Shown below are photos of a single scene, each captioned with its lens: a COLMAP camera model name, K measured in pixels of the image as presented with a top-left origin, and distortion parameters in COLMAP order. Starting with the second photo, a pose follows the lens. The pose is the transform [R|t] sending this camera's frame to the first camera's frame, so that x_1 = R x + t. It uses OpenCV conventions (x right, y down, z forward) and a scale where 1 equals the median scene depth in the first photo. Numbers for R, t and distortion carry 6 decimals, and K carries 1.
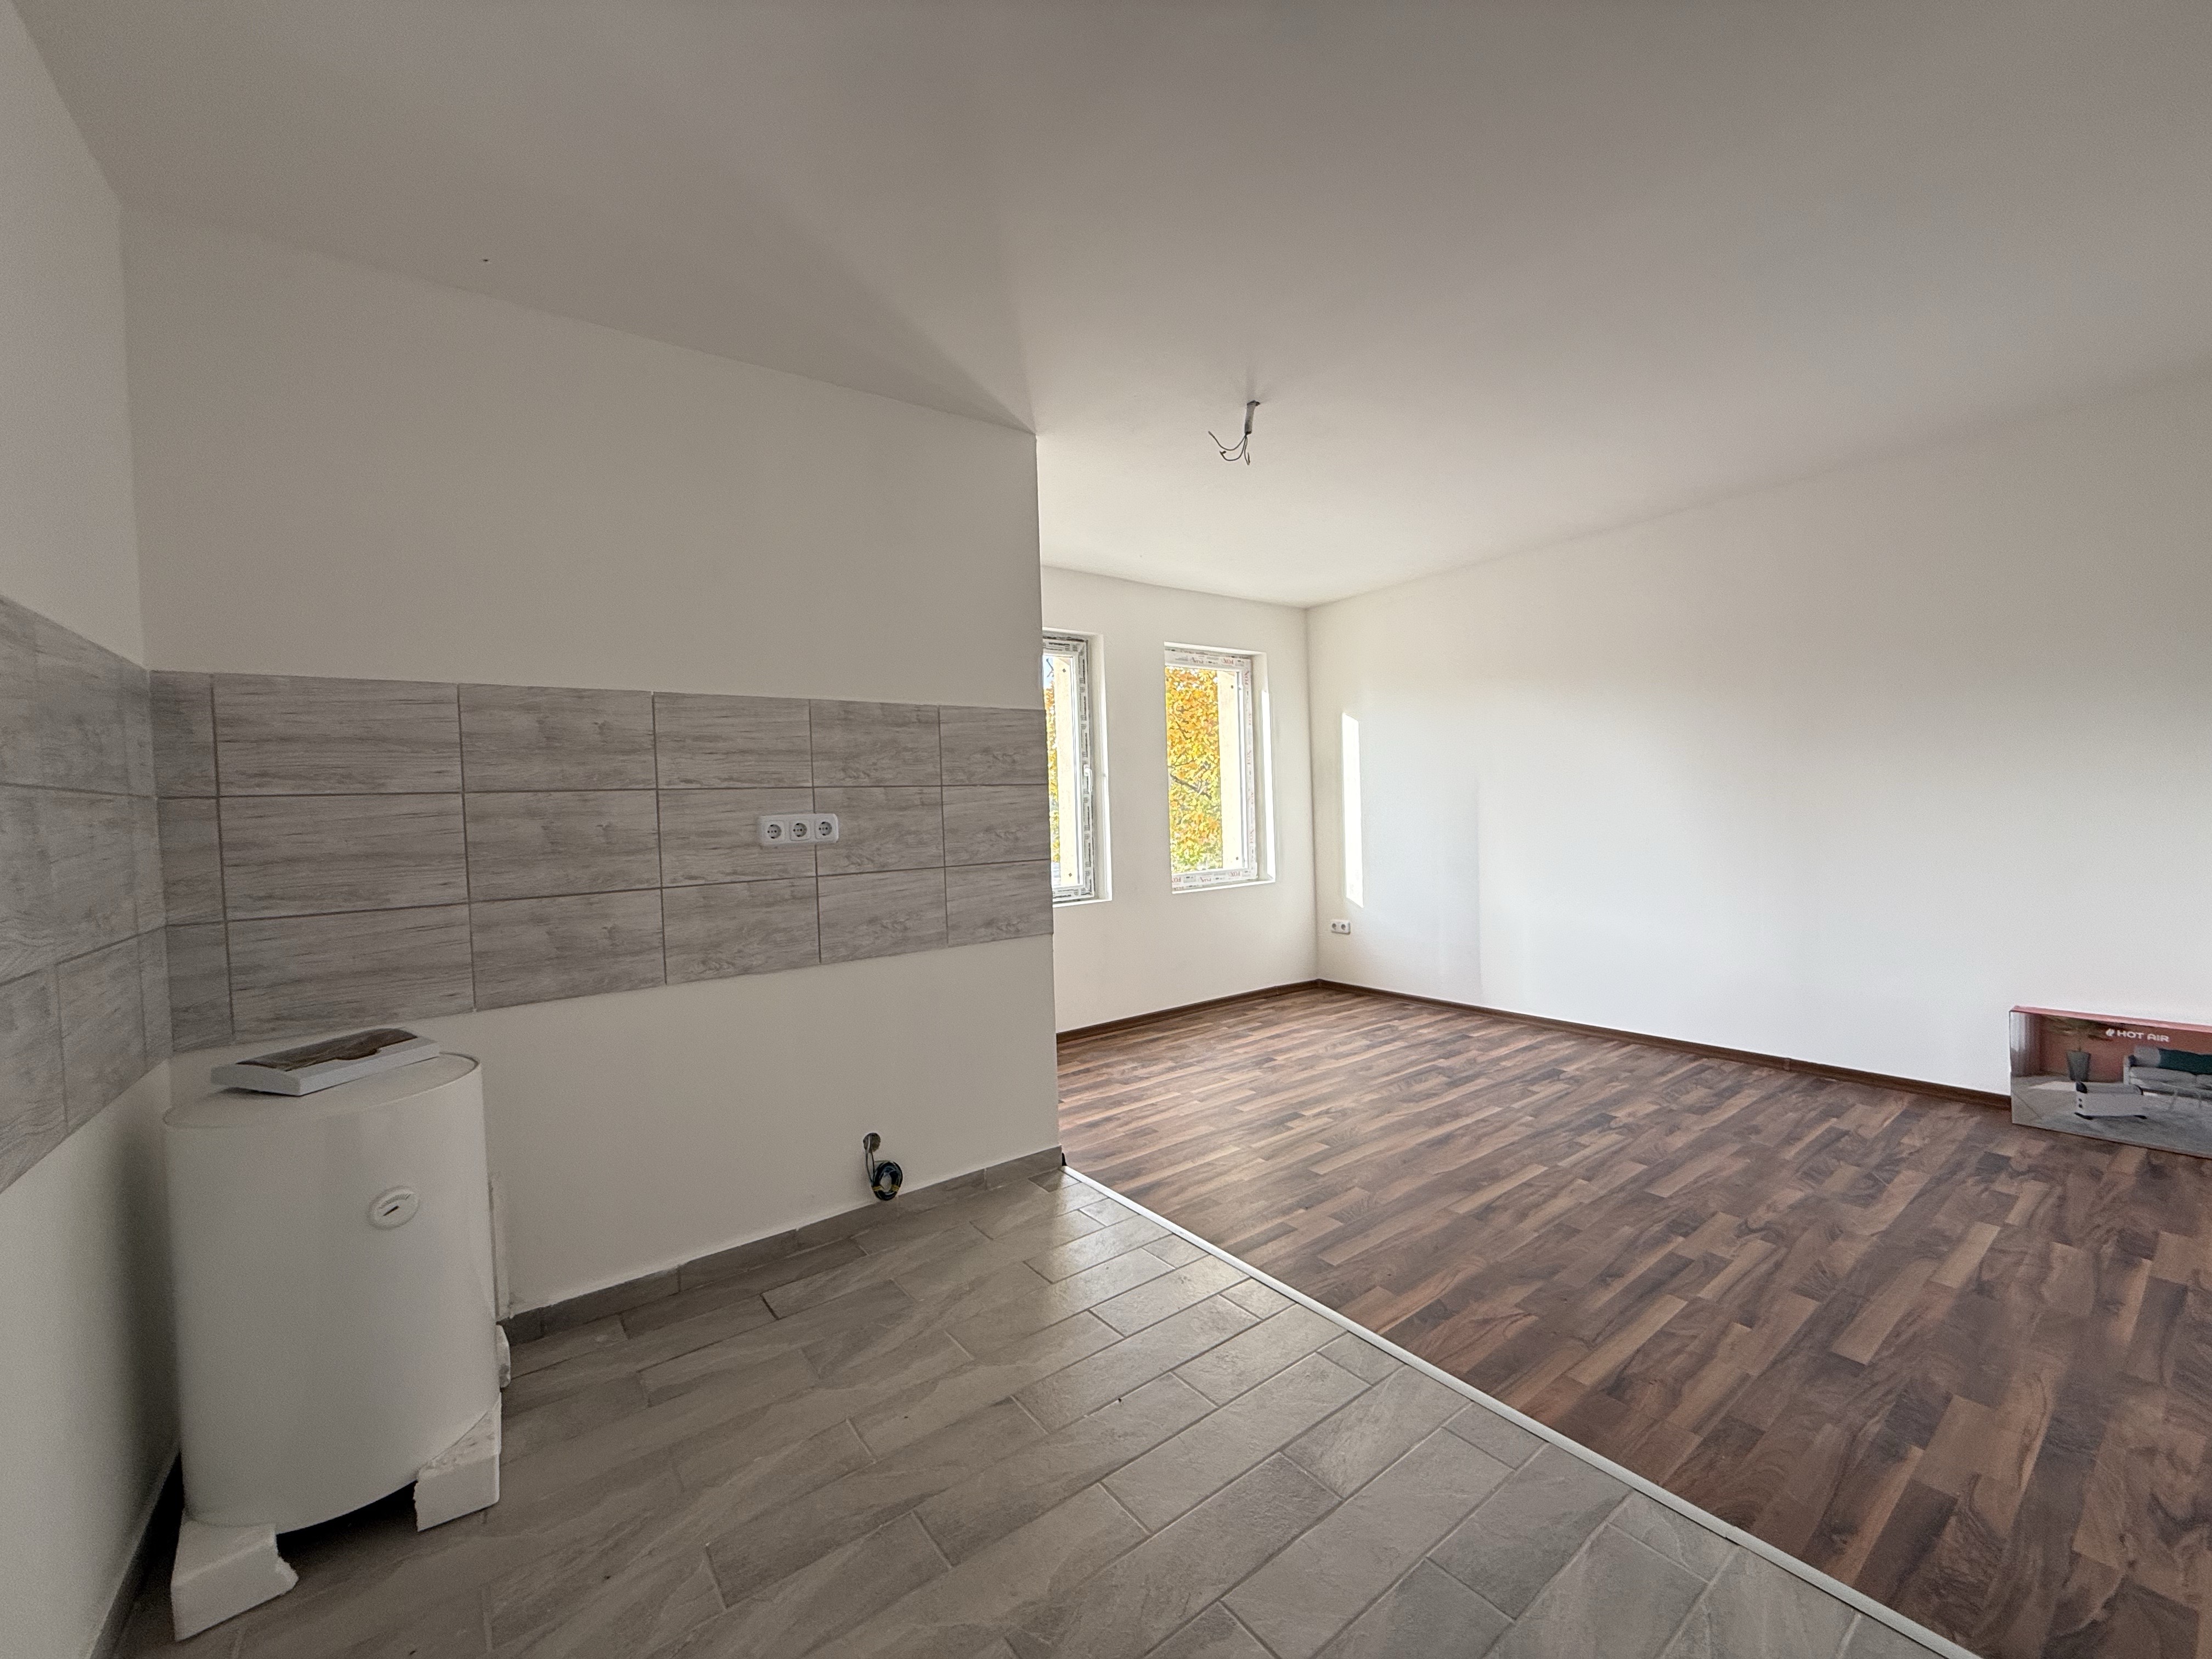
lens RADIAL K [[882.0, 0, 1093.8], [0, 882.0, 826.9], [0, 0, 1]] dist [-0.001591, 0.000589]
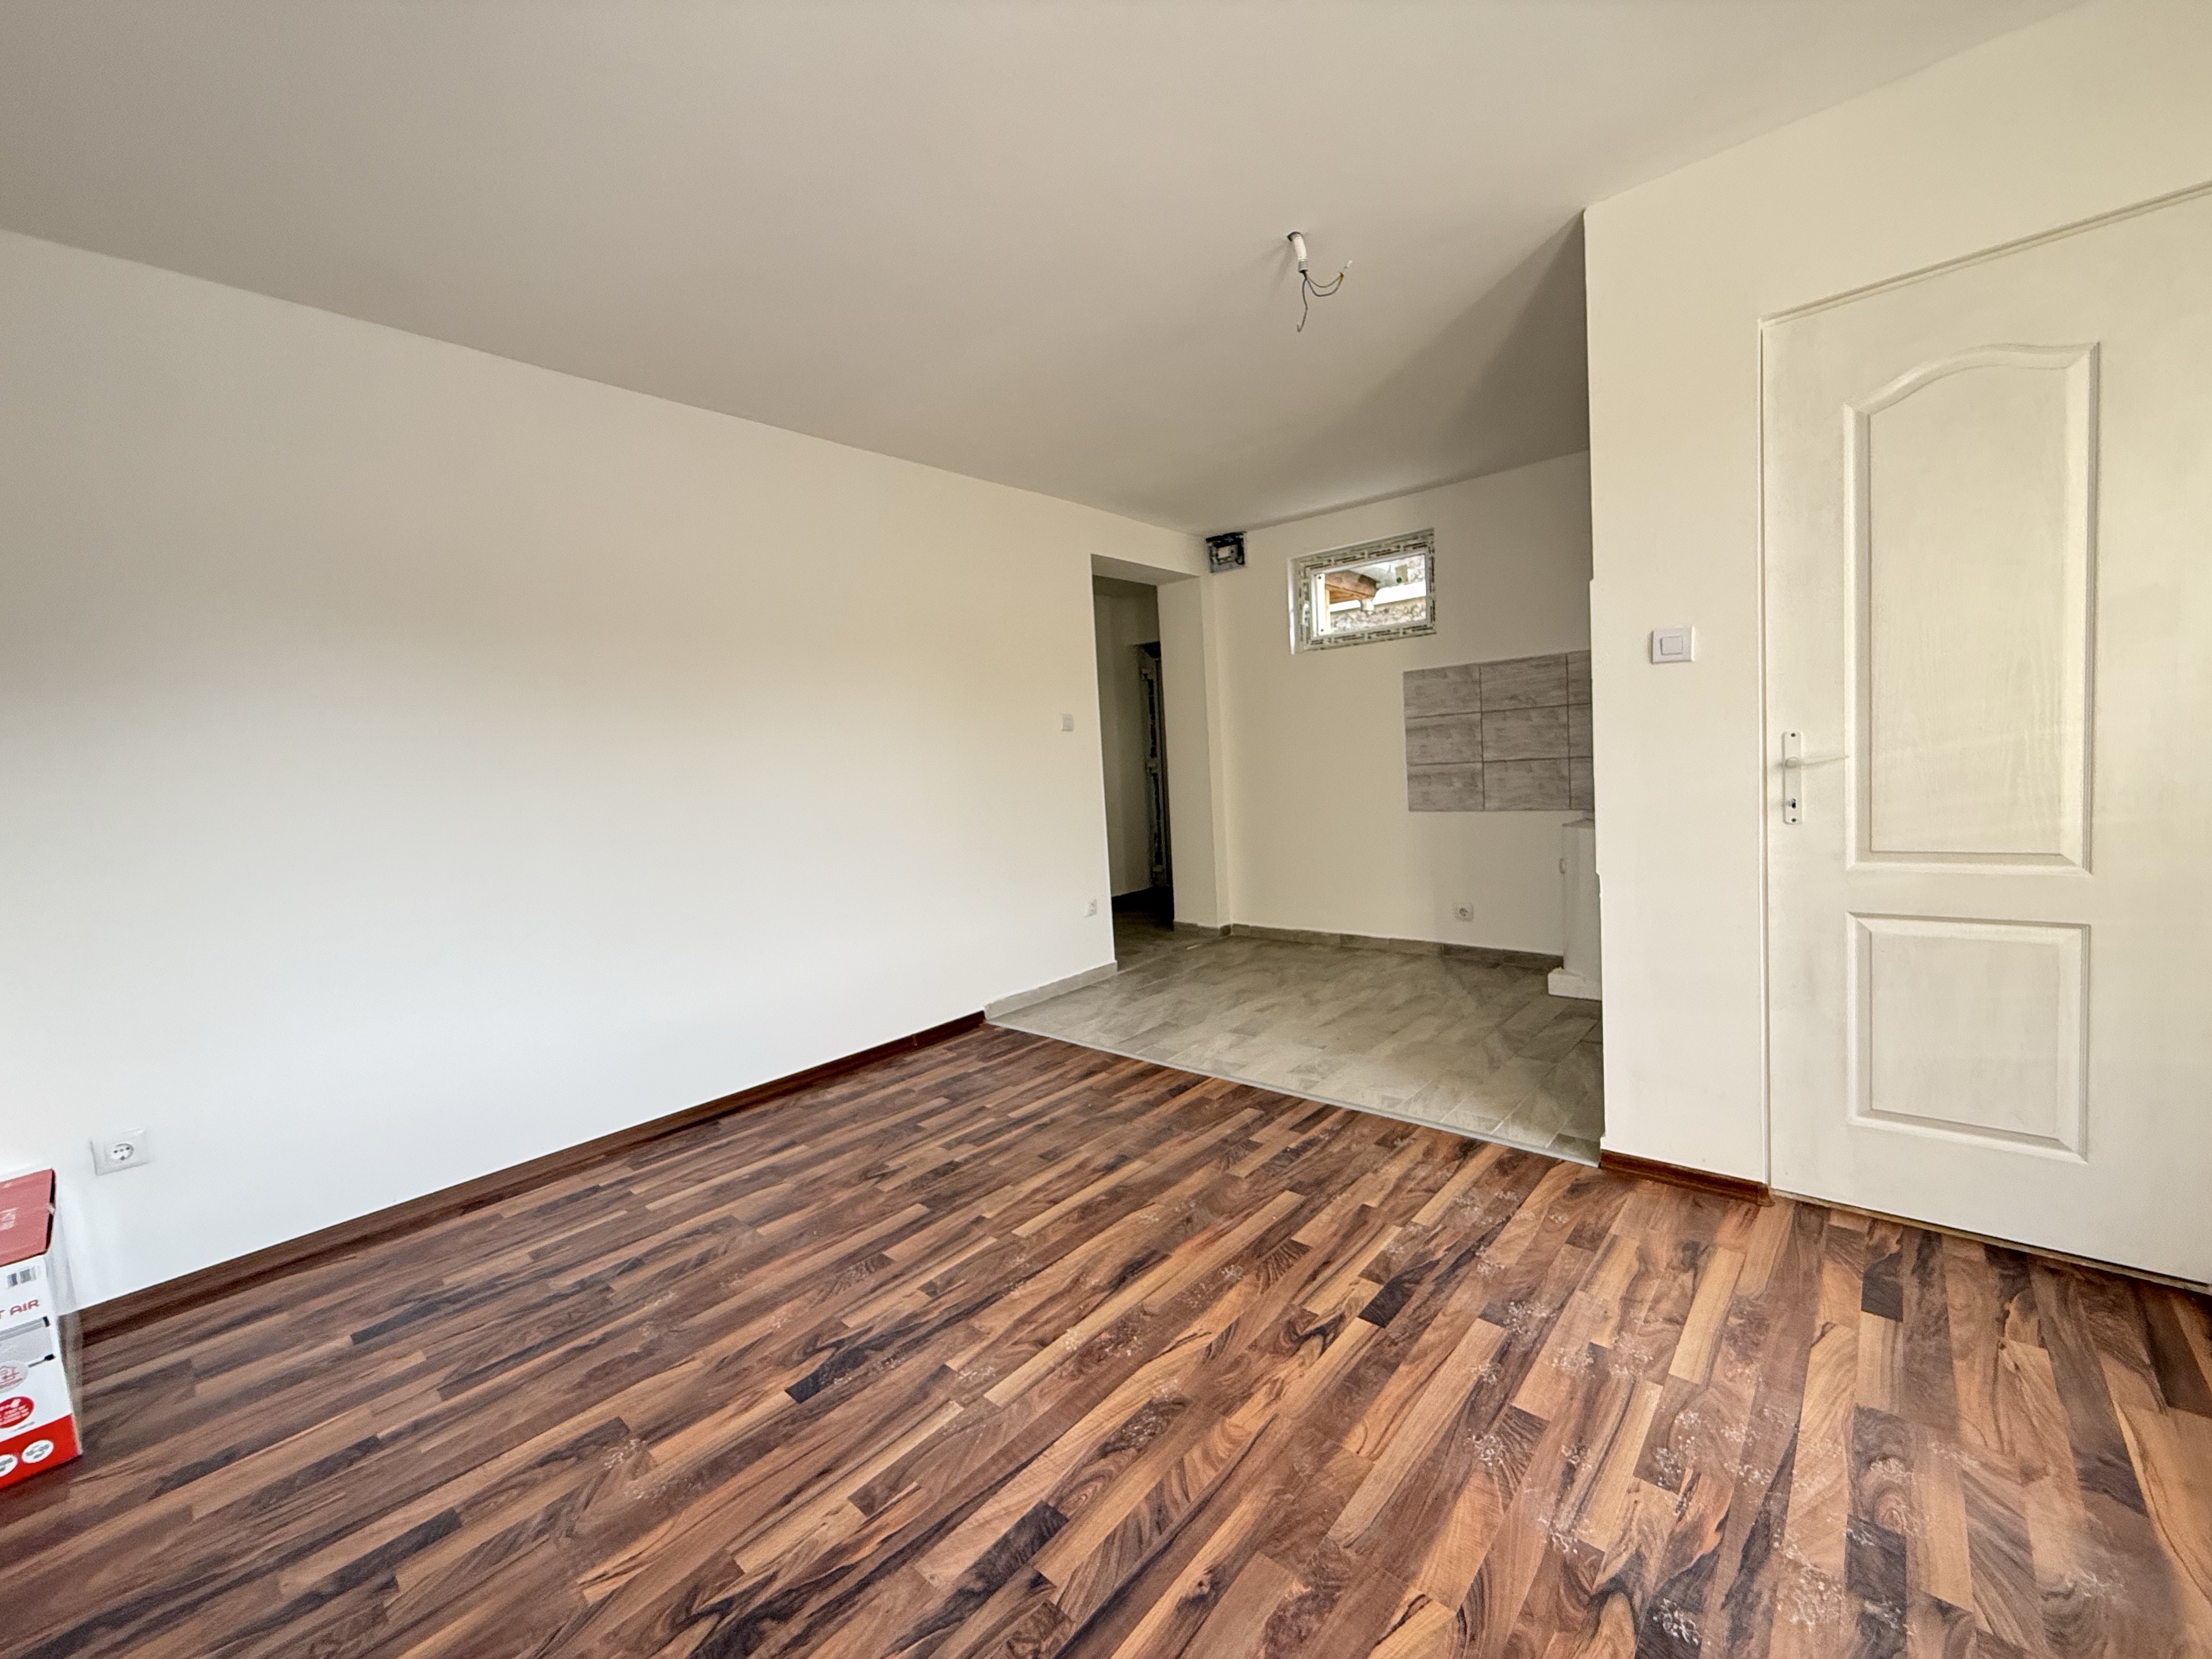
lens RADIAL K [[882.0, 0, 1088.9], [0, 882.0, 824.9], [0, 0, 1]] dist [-0.001591, 0.000589]
pose [[-0.977207, 0.106783, -0.183478, 0.588482], [0.089287, 0.990859, 0.101128, -0.043734], [0.192600, 0.082441, -0.977808, 1.851021]]
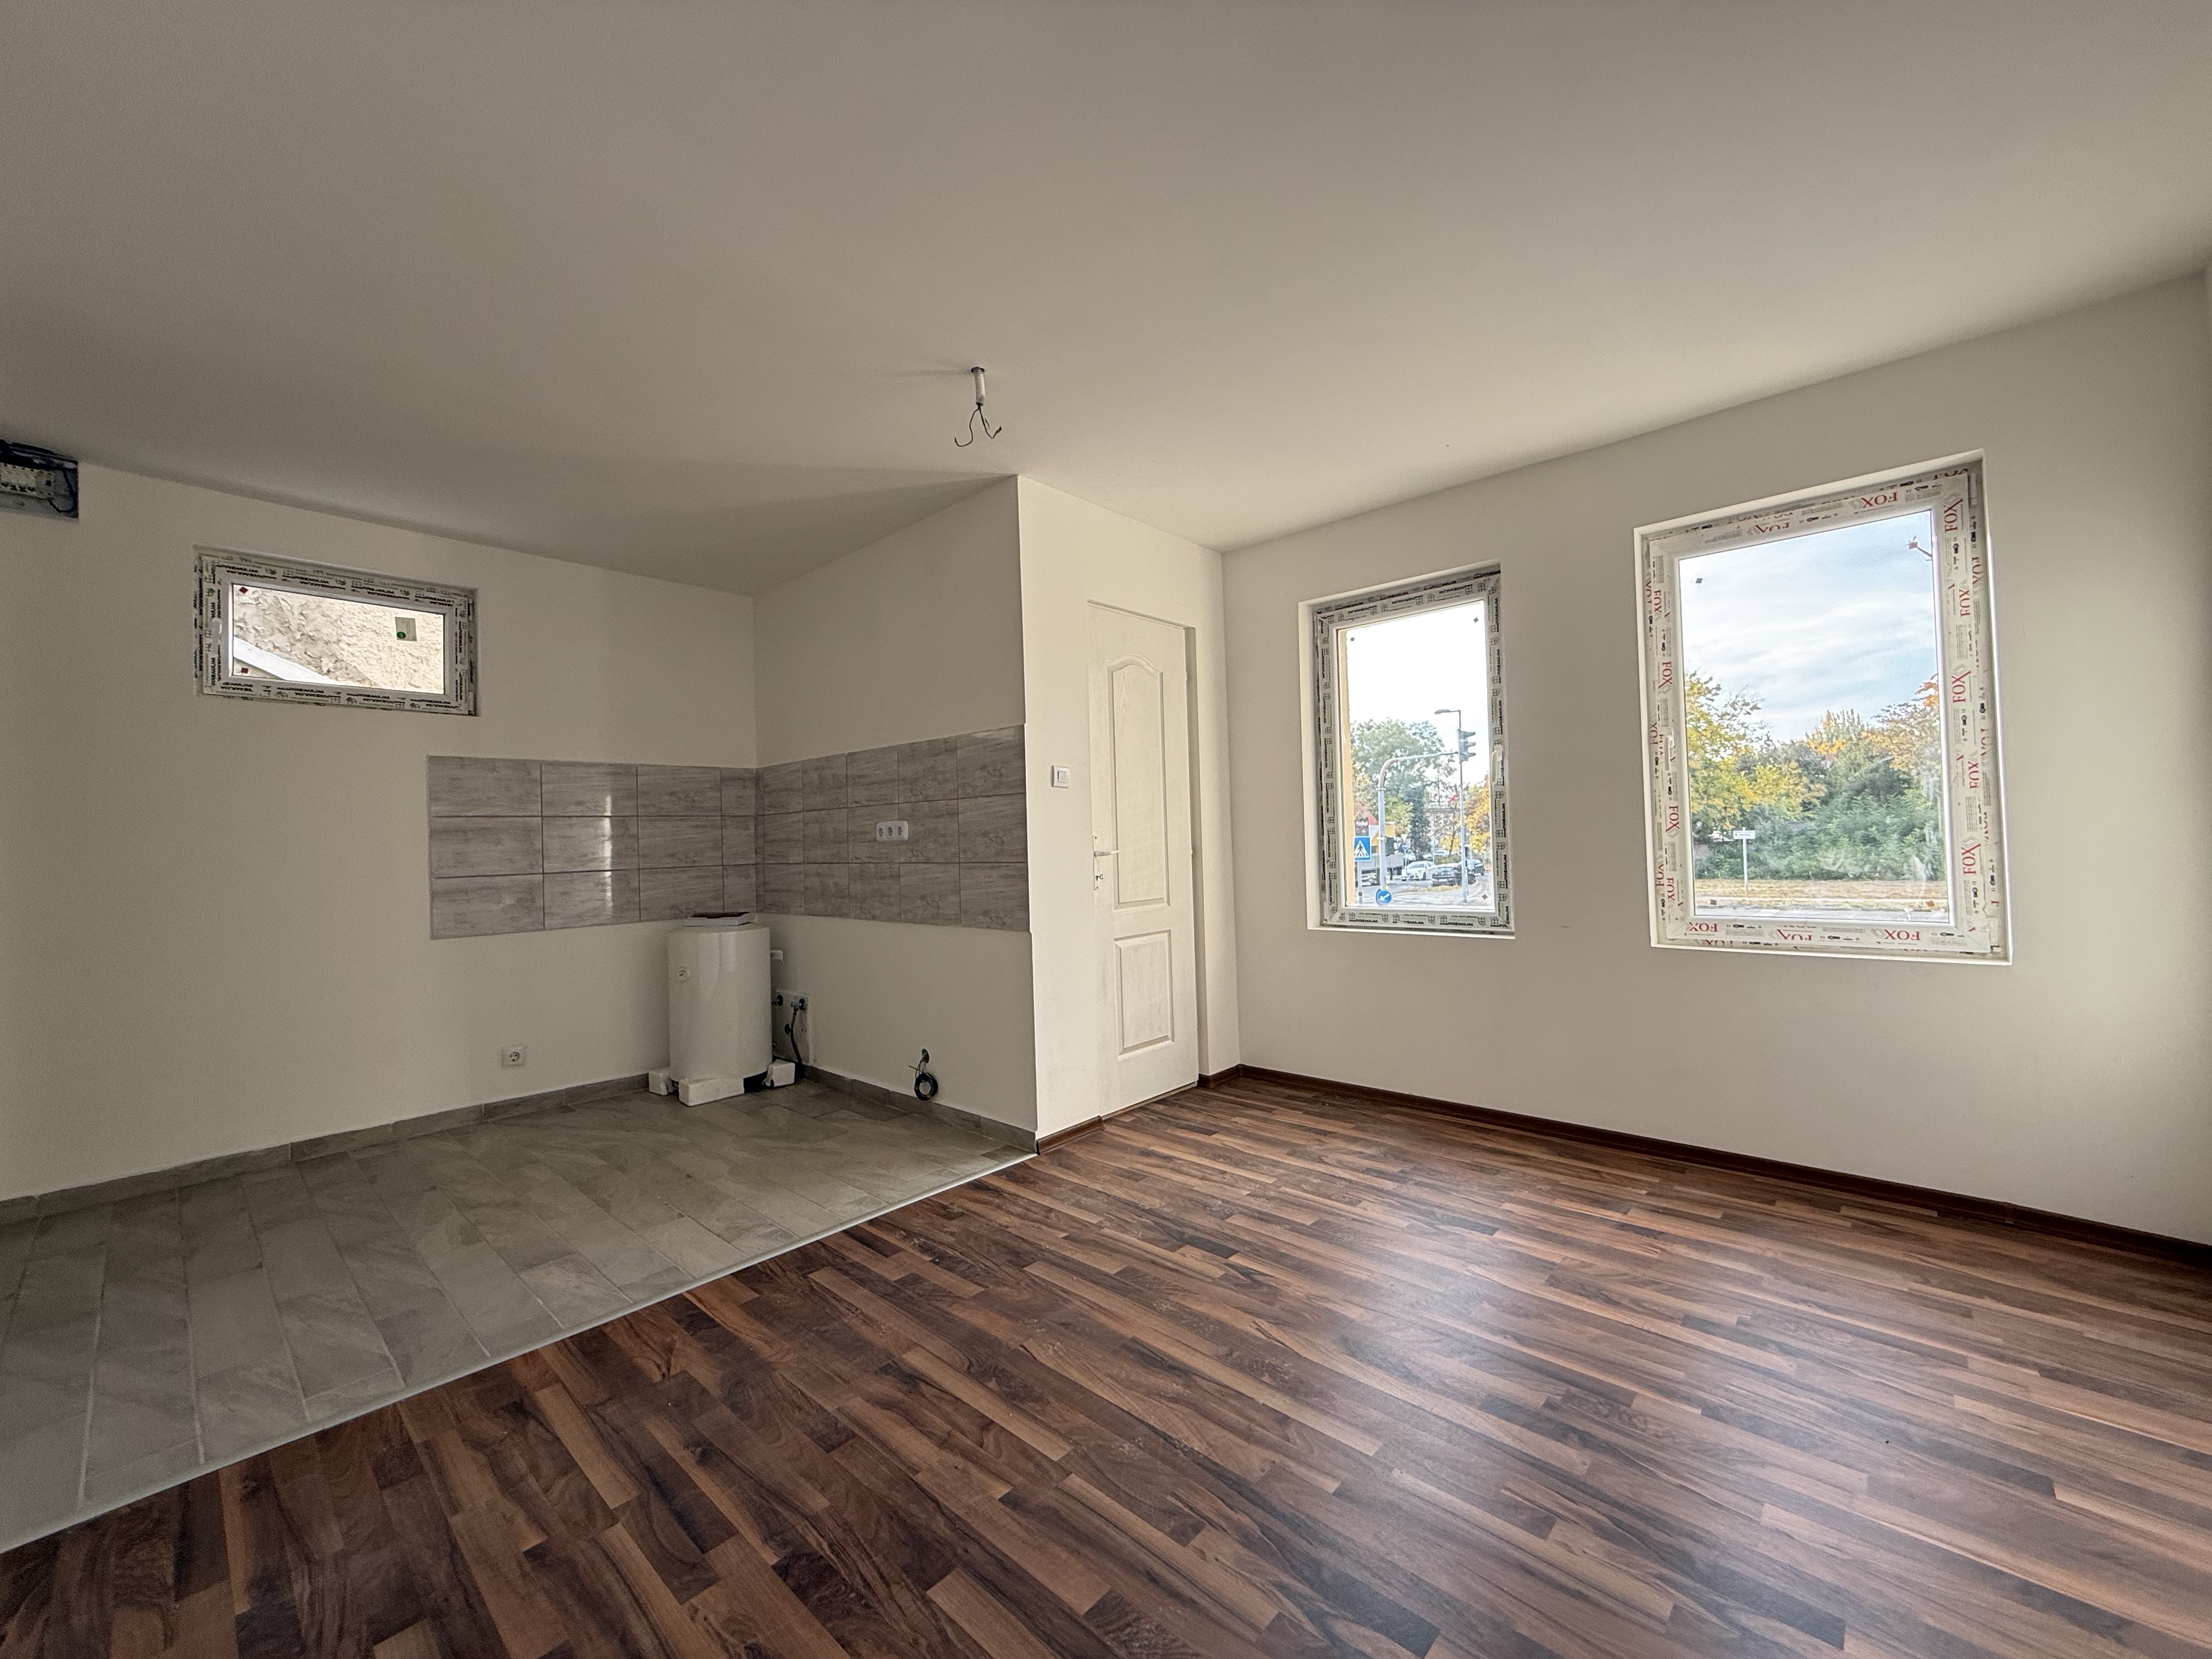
lens RADIAL K [[882.0, 0, 1102.8], [0, 882.0, 827.5], [0, 0, 1]] dist [-0.001591, 0.000589]
pose [[0.187376, 0.014668, -0.982179, 1.130835], [-0.001303, 0.999891, 0.014684, -0.024367], [0.982287, -0.001472, 0.187375, 0.981773]]
